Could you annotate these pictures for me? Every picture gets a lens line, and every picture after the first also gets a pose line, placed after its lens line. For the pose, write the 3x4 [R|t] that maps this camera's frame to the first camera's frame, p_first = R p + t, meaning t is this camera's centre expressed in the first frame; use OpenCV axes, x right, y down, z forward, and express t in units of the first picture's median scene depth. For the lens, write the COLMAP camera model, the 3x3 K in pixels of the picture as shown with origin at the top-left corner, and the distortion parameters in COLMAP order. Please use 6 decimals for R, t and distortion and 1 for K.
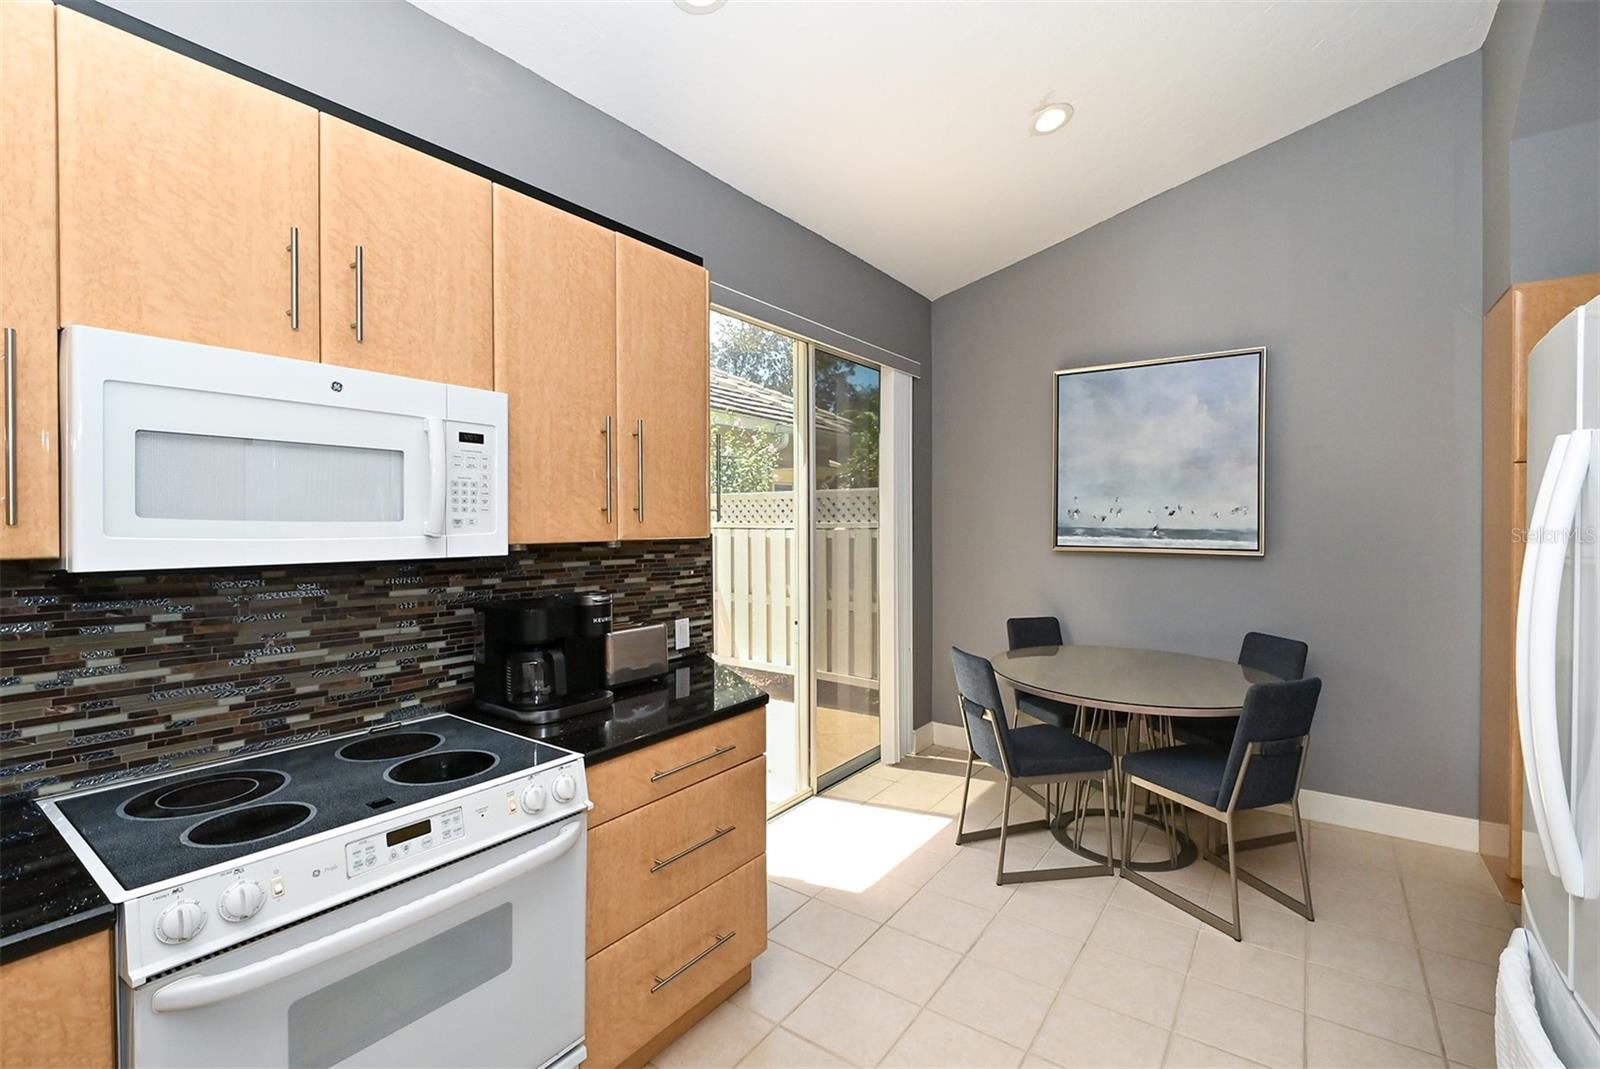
lens RADIAL K [[715.9, 0, 797.7], [0, 715.9, 524.1], [0, 0, 1]] dist [-0.010234, -0.000442]
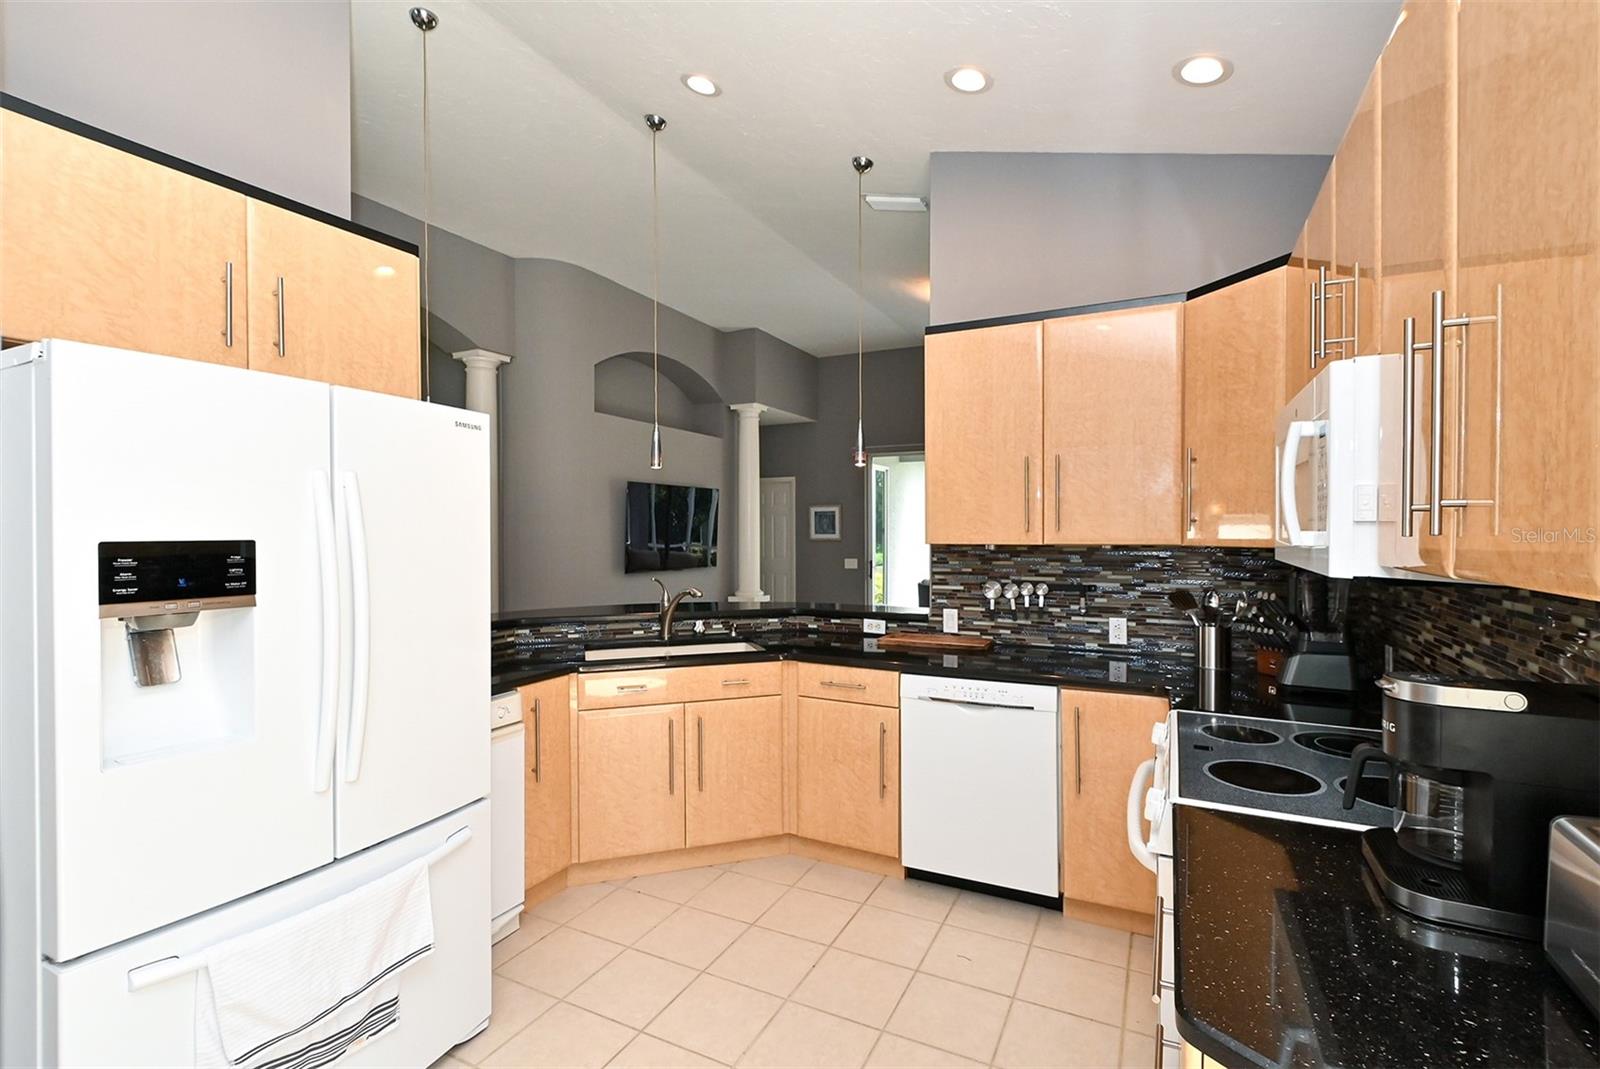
lens RADIAL K [[715.9, 0, 801.4], [0, 715.9, 540.2], [0, 0, 1]] dist [-0.010234, -0.000442]
pose [[-0.987155, 0.003862, -0.159719, 0.266501], [0.000284, 0.999749, 0.022417, -0.011711], [0.159766, 0.022084, -0.986908, 1.662157]]
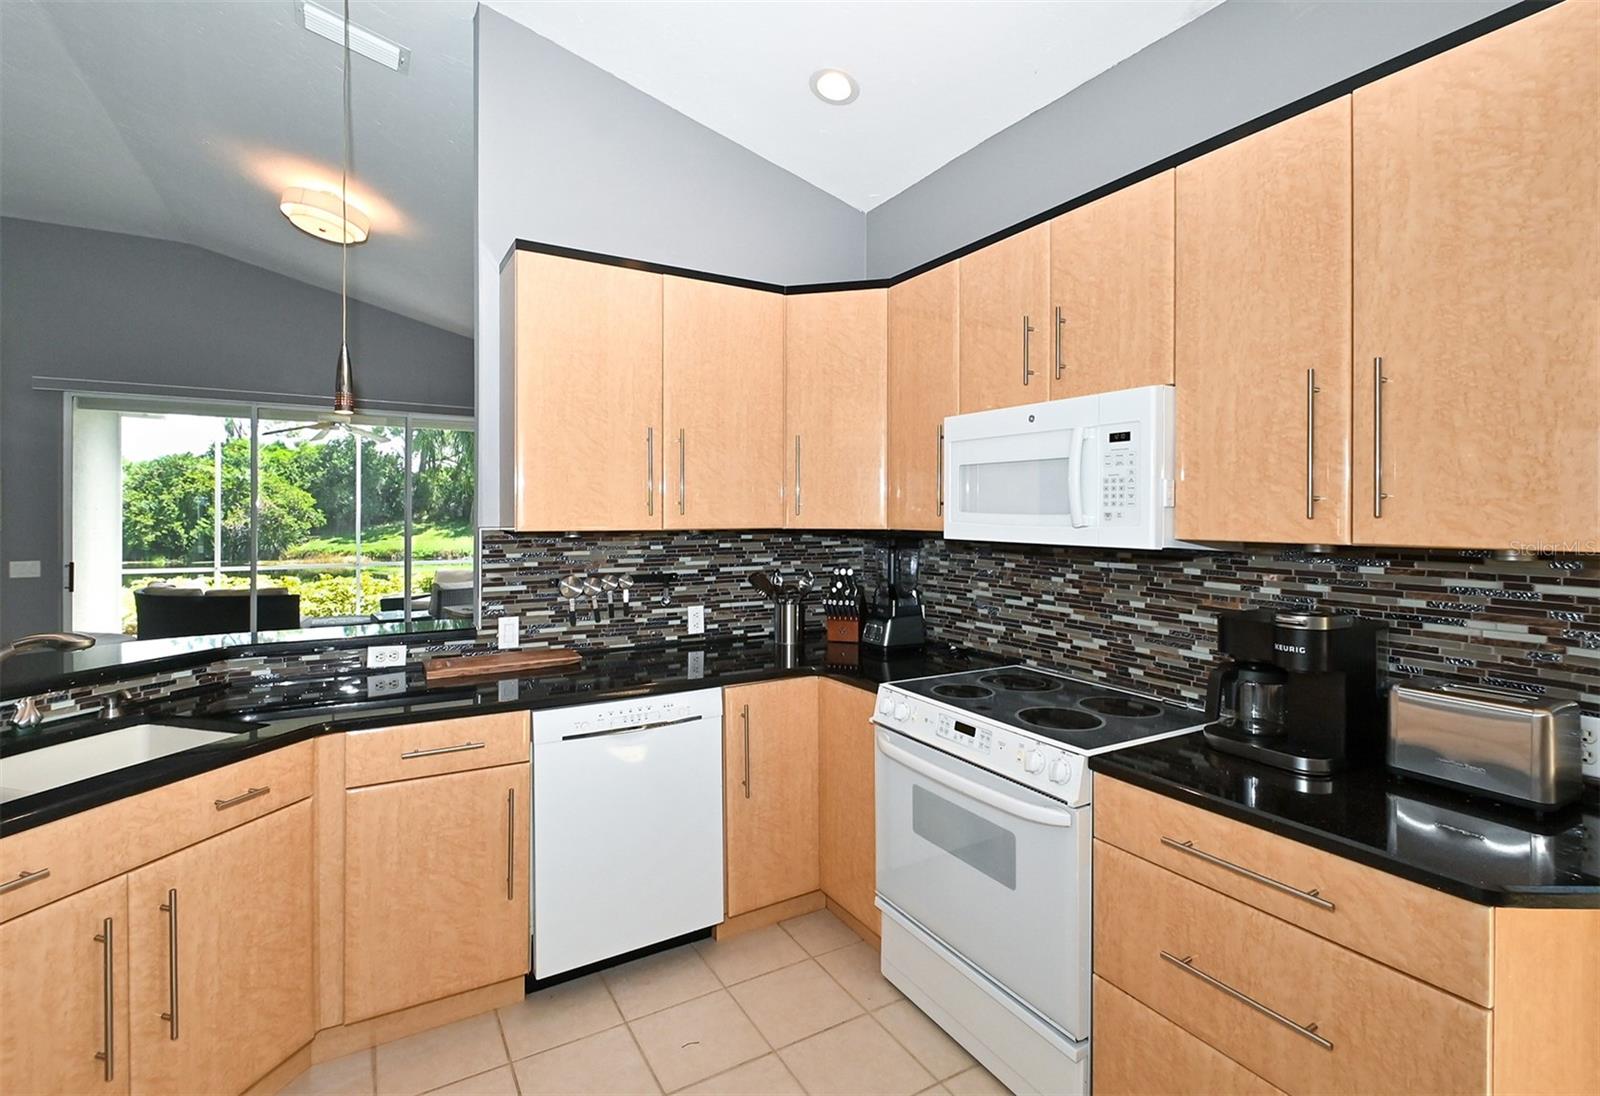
lens RADIAL K [[754.7, 0, 825.6], [0, 754.7, 516.0], [0, 0, 1]] dist [-0.004707, -0.000881]
pose [[-0.387729, 0.000488, -0.921773, 0.738894], [-0.010084, 0.999938, 0.004771, -0.002658], [0.921718, 0.011145, -0.387700, 1.004864]]
